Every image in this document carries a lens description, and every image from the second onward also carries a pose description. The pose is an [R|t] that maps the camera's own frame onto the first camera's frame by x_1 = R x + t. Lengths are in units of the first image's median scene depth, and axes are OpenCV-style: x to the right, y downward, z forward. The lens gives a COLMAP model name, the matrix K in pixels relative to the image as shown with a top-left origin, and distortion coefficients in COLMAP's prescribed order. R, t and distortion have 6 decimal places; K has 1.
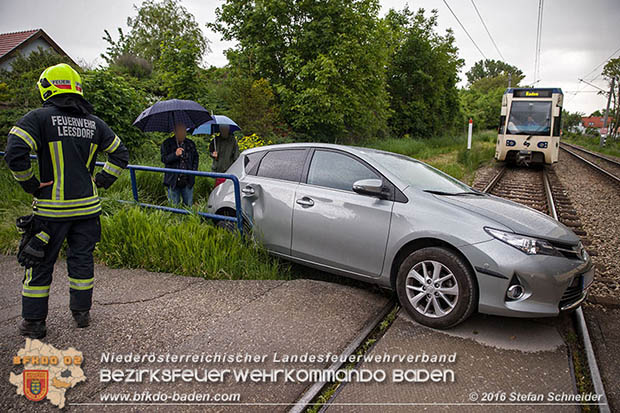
lens RADIAL K [[420.2, 0, 312.0], [0, 420.2, 205.5], [0, 0, 1]] dist [-0.097140, 0.085033]
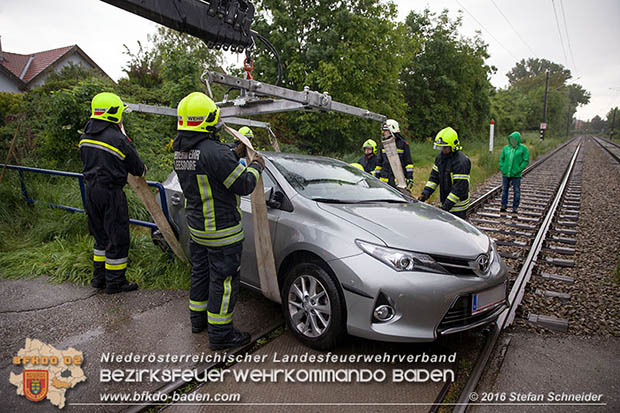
lens RADIAL K [[417.9, 0, 312.4], [0, 417.9, 204.8], [0, 0, 1]] dist [-0.094864, 0.069905]
pose [[0.995590, -0.002658, -0.093776, 0.381376], [0.001574, 0.999931, -0.011630, -0.011845], [0.093801, 0.011431, 0.995525, 0.083461]]
